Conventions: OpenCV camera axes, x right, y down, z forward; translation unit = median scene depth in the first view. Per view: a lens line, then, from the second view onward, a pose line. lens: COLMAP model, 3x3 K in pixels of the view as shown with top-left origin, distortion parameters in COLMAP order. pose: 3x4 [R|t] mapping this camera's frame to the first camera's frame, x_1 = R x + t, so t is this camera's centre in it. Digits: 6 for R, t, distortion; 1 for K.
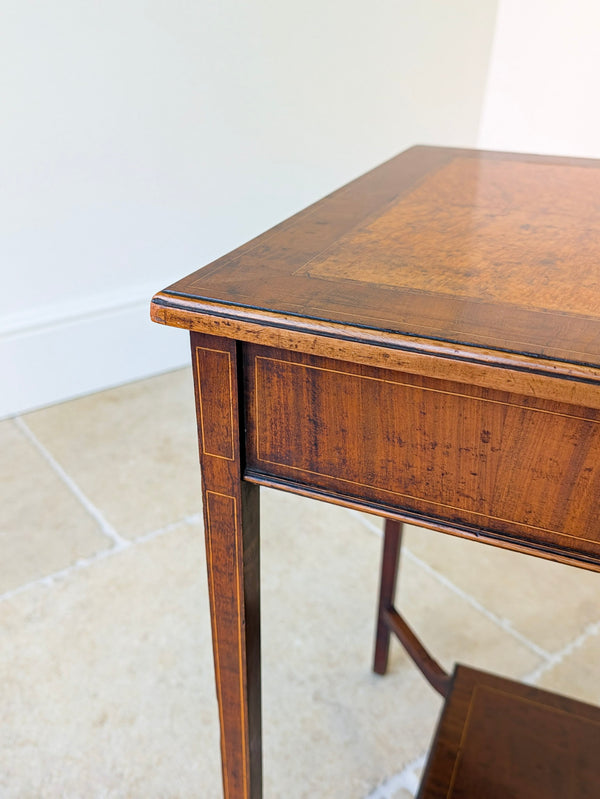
lens RADIAL K [[773.4, 0, 285.9], [0, 773.4, 373.9], [0, 0, 1]] dist [0.005932, -0.018656]
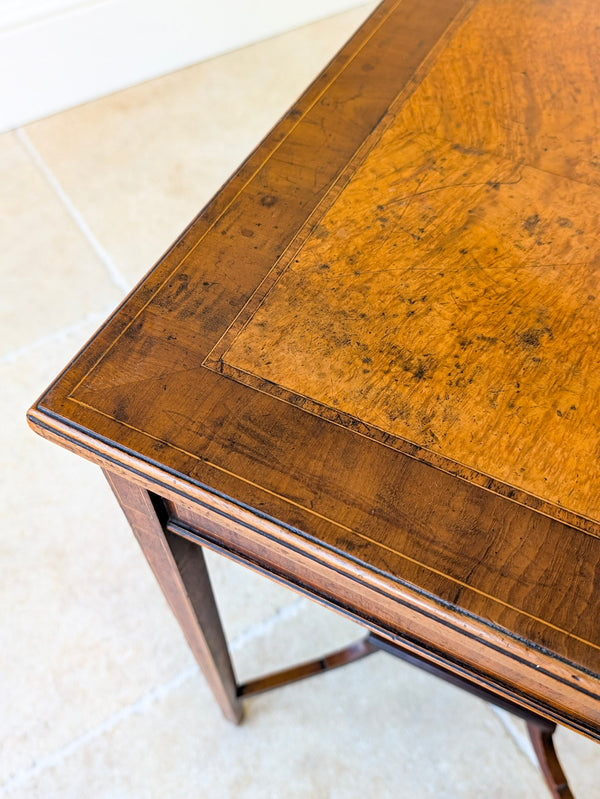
lens RADIAL K [[773.4, 0, 285.9], [0, 773.4, 373.9], [0, 0, 1]] dist [0.005932, -0.018656]
pose [[0.996860, 0.049526, -0.061788, 0.141482], [-0.013129, 0.872850, 0.487812, -0.498543], [0.078091, -0.485469, 0.870759, 0.280743]]
